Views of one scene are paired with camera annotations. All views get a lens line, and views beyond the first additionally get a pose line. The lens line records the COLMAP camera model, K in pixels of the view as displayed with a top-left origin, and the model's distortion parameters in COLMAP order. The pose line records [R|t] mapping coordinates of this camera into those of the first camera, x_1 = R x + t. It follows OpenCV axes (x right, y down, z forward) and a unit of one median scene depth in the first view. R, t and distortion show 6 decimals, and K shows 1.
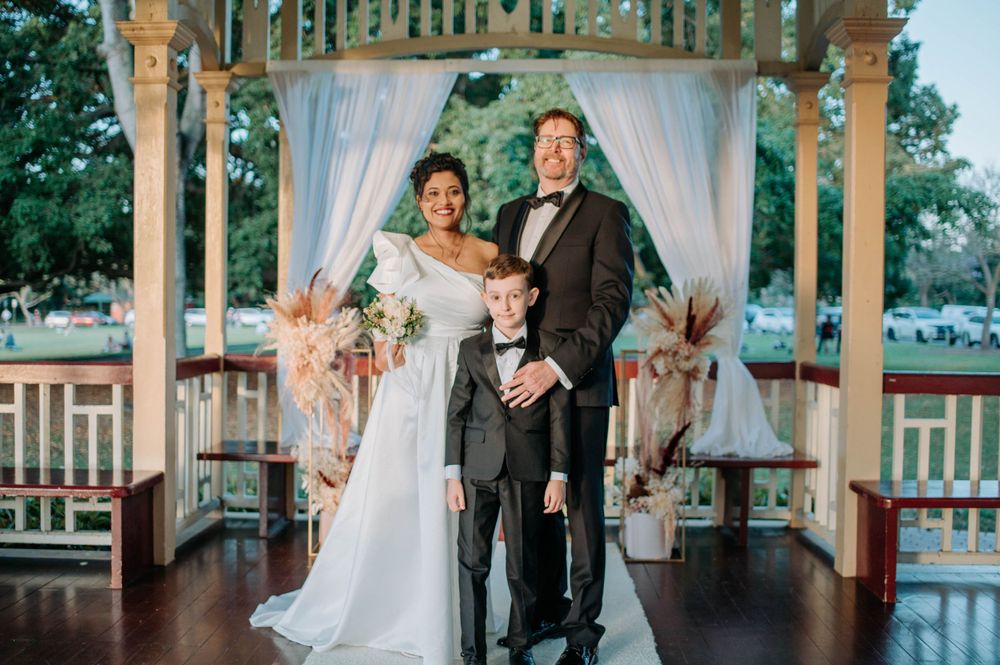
lens RADIAL K [[1080.5, 0, 492.0], [0, 1080.5, 338.2], [0, 0, 1]] dist [-0.029218, 0.000000]
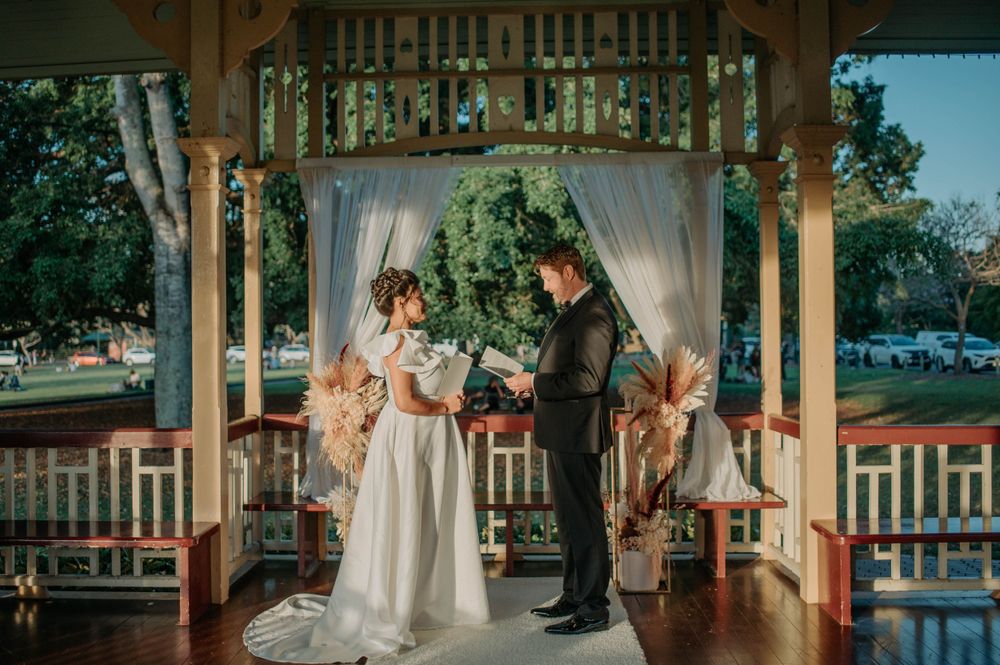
lens RADIAL K [[1080.5, 0, 471.5], [0, 1080.5, 328.2], [0, 0, 1]] dist [-0.029218, 0.000000]
pose [[0.999830, -0.018321, -0.002026, -0.024327], [0.018244, 0.999283, -0.033170, -0.037708], [0.002632, 0.033128, 0.999448, -0.149428]]
